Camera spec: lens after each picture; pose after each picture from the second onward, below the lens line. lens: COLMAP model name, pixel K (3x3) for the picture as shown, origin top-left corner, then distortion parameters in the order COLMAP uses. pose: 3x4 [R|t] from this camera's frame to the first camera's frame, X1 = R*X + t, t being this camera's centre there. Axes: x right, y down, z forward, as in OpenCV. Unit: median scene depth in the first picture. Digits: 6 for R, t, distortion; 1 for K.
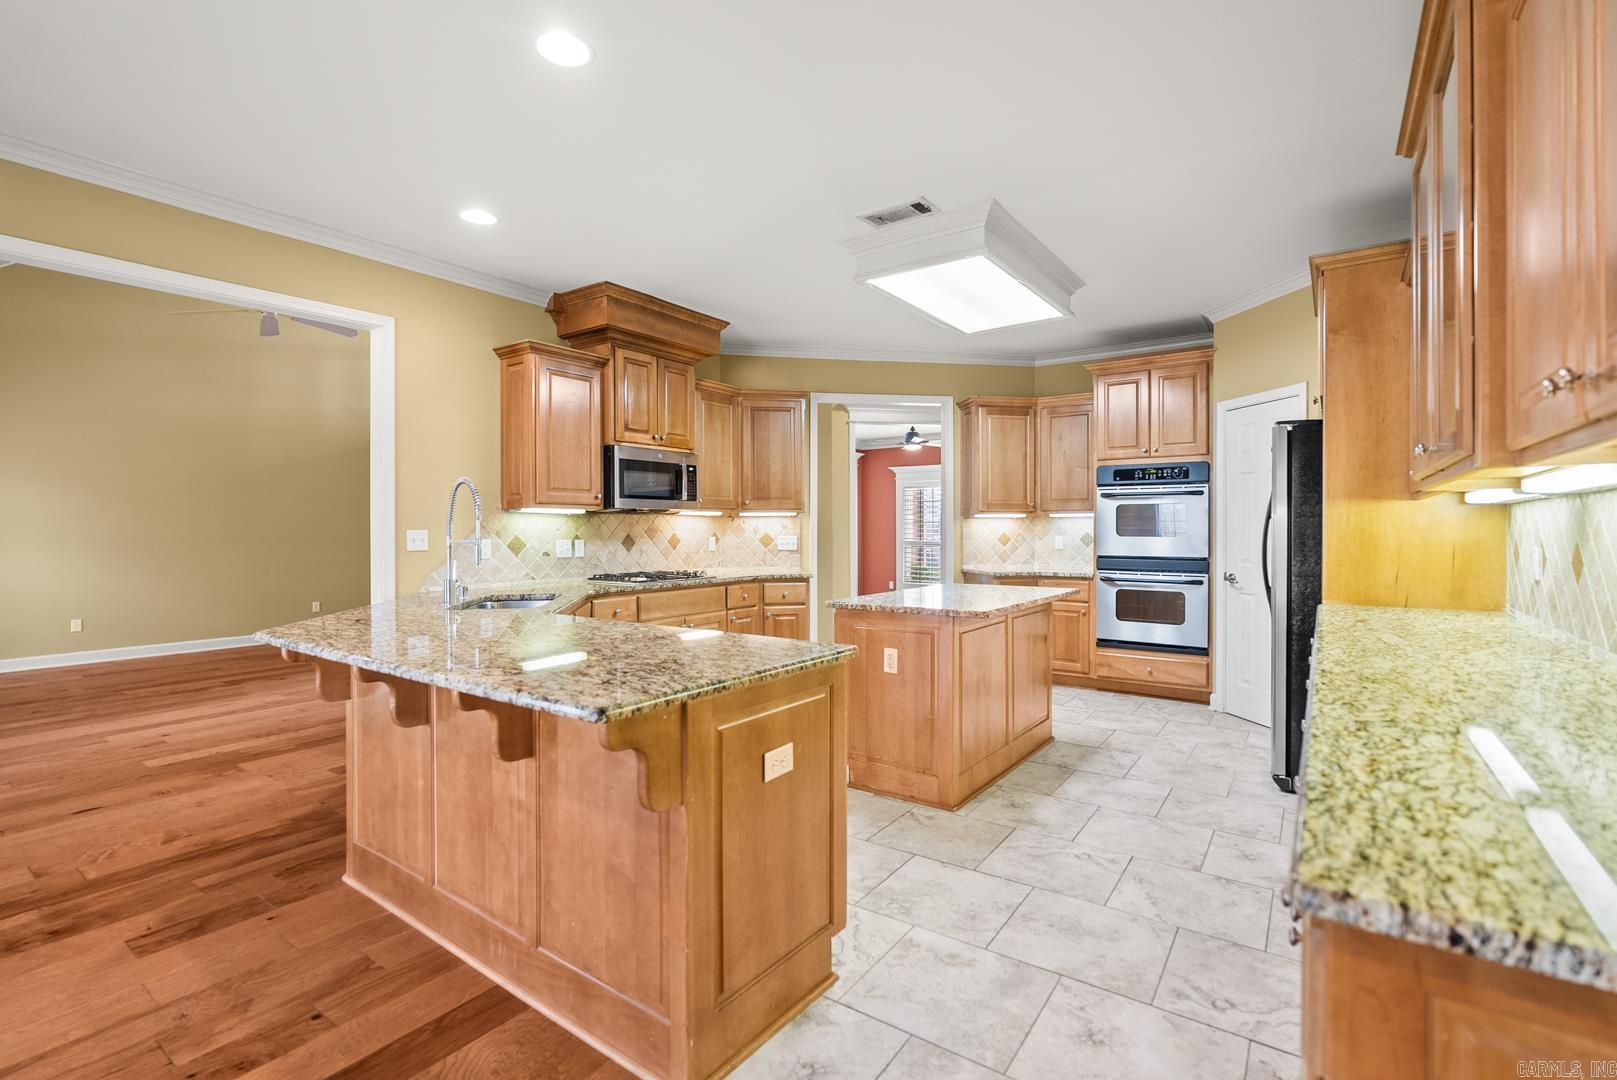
lens RADIAL K [[729.2, 0, 818.6], [0, 729.2, 529.6], [0, 0, 1]] dist [-0.011659, 0.001552]
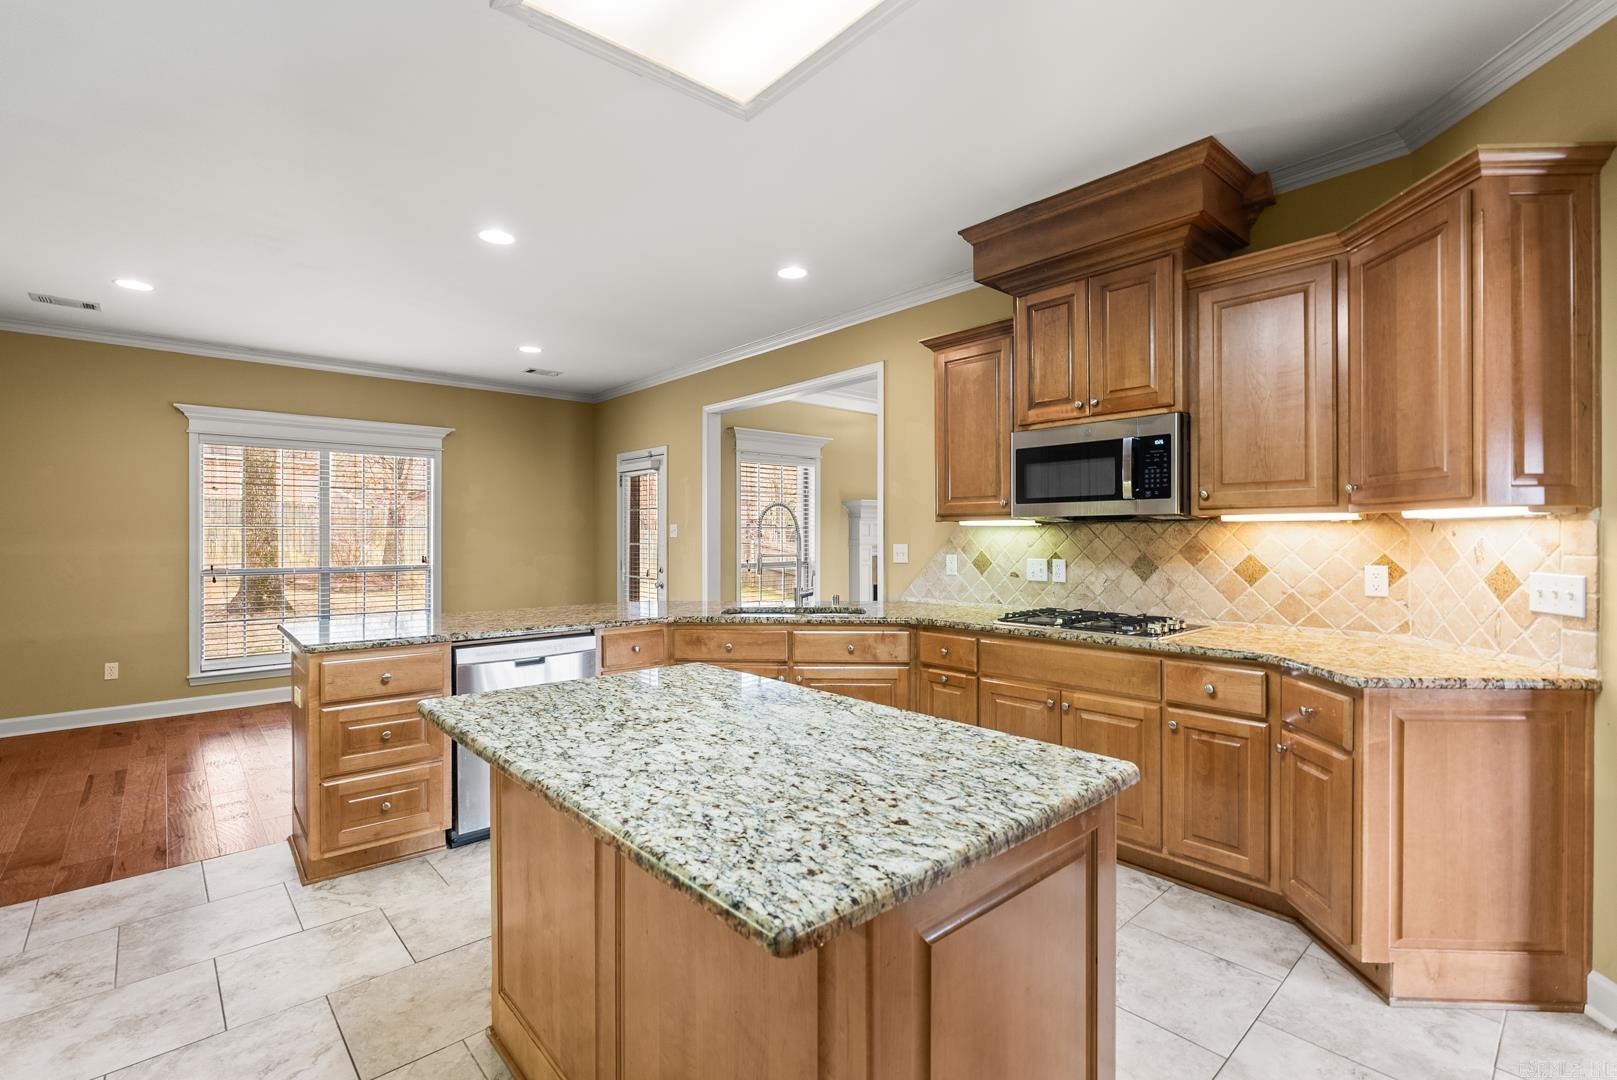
lens RADIAL K [[729.2, 0, 801.4], [0, 729.2, 532.8], [0, 0, 1]] dist [-0.011659, 0.001552]
pose [[-0.228799, 0.001307, -0.973473, 0.464650], [0.002737, 0.999996, 0.000699, -0.014730], [0.973470, -0.002504, -0.228802, 0.915254]]
